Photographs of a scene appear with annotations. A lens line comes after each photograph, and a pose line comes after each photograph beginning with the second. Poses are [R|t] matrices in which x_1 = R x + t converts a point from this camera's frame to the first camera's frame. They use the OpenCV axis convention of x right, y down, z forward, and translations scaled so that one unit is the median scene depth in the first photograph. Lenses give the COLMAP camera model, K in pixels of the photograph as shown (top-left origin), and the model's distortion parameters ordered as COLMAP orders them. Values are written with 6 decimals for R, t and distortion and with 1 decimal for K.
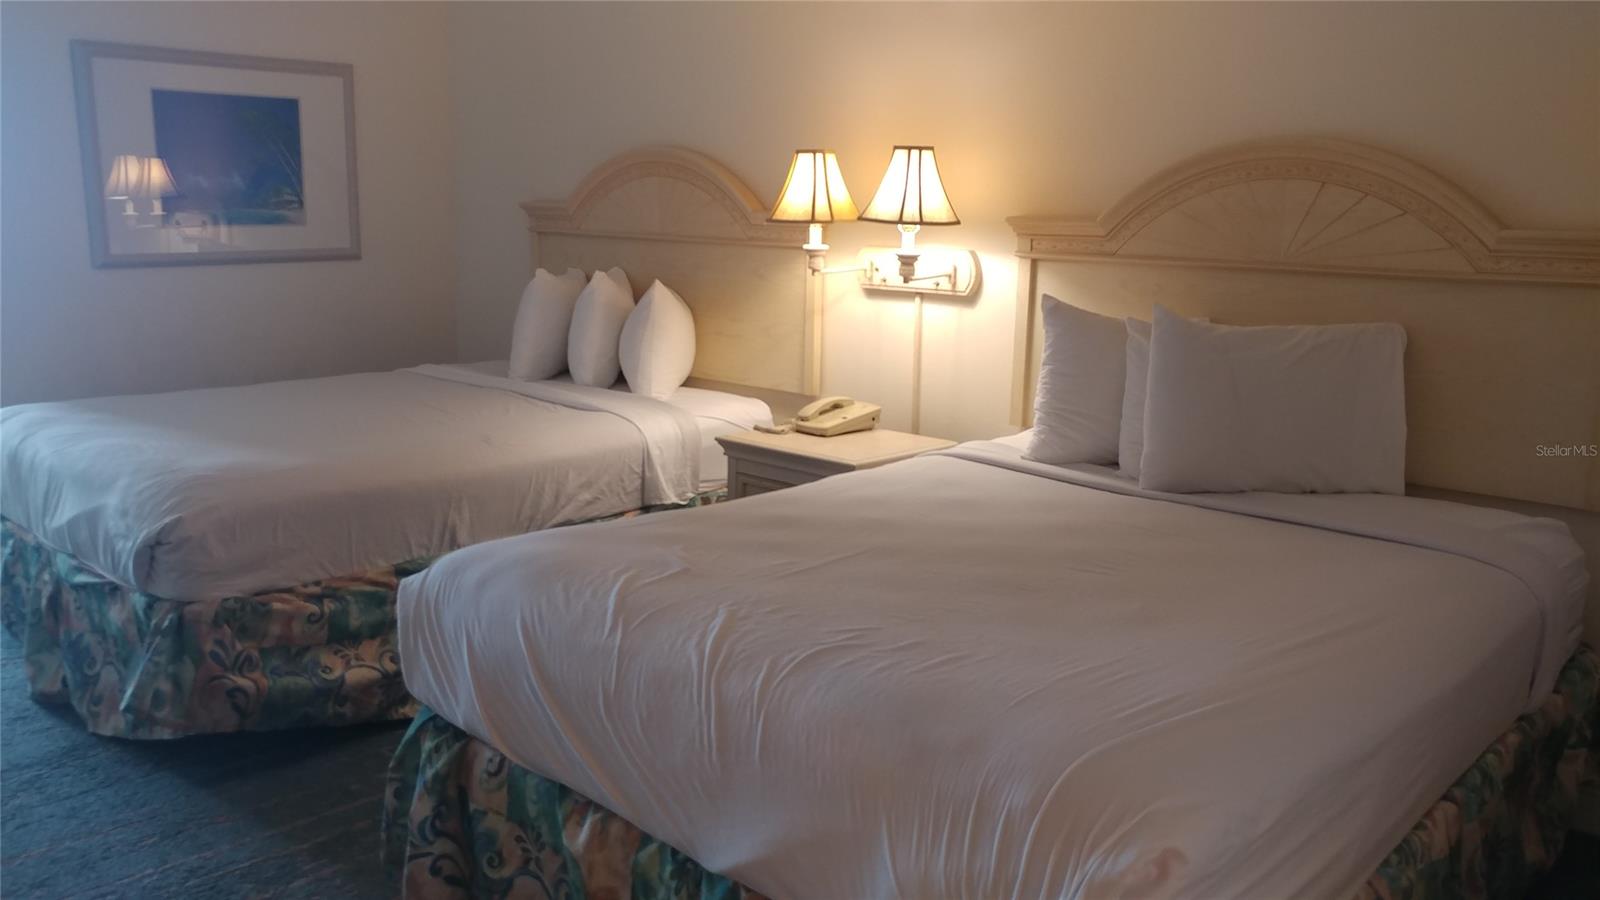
lens RADIAL K [[1310.2, 0, 793.2], [0, 1310.2, 449.4], [0, 0, 1]] dist [0.003724, 0.014265]
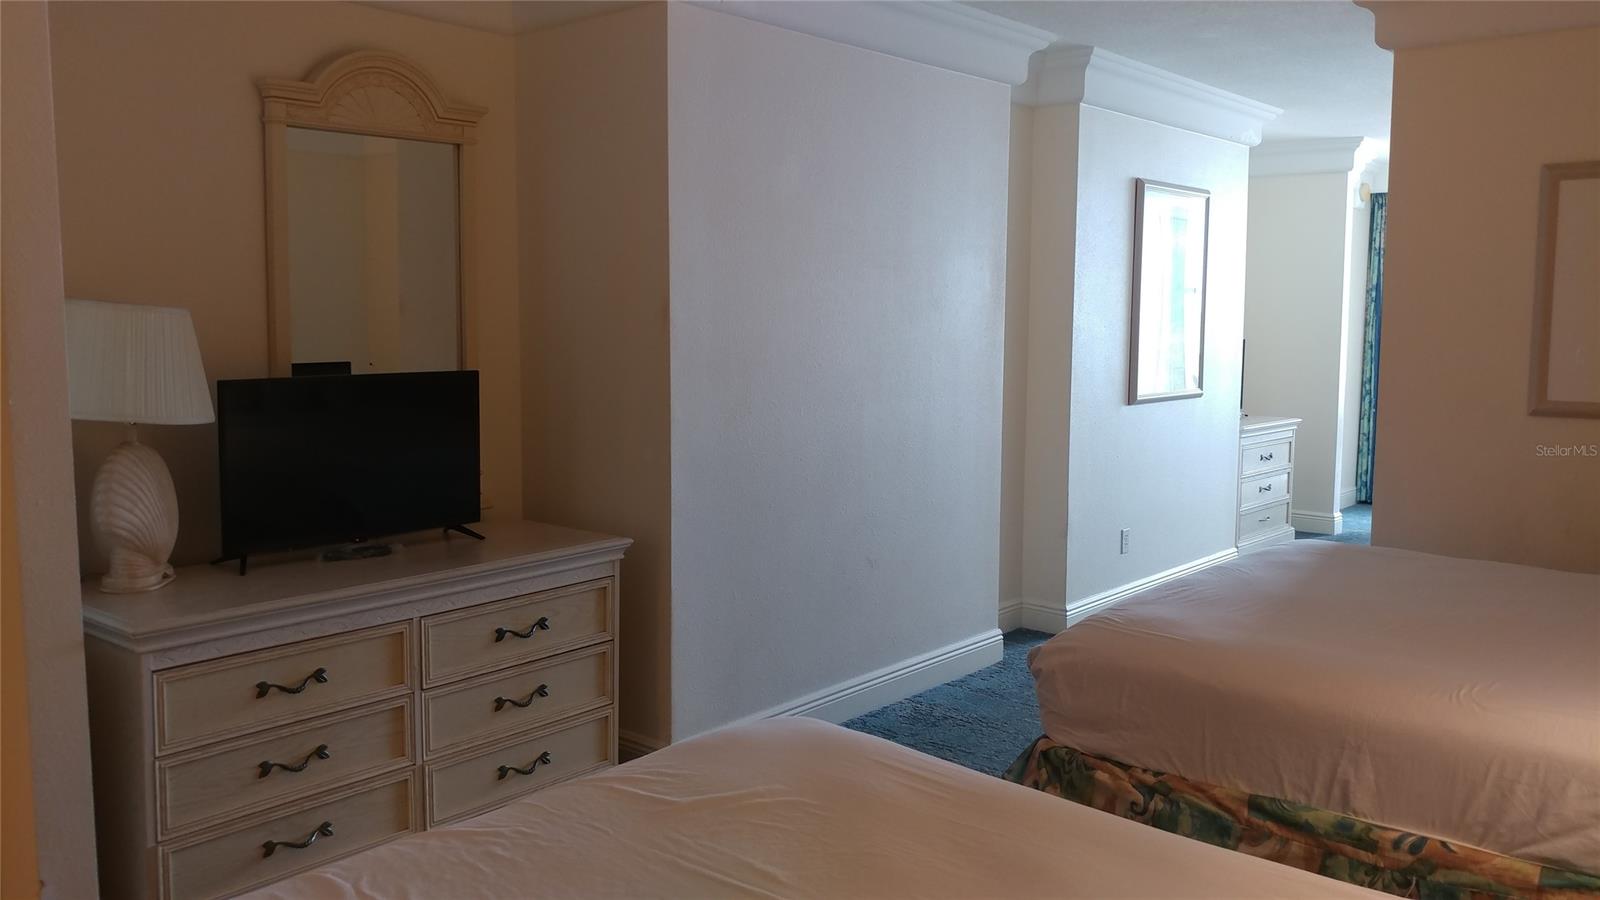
lens RADIAL K [[1310.2, 0, 798.2], [0, 1310.2, 439.7], [0, 0, 1]] dist [0.003724, 0.014265]
pose [[0.061142, 0.088194, -0.994225, 0.449361], [-0.196118, 0.977733, 0.074670, -0.127487], [0.978672, 0.190420, 0.077077, 0.635706]]
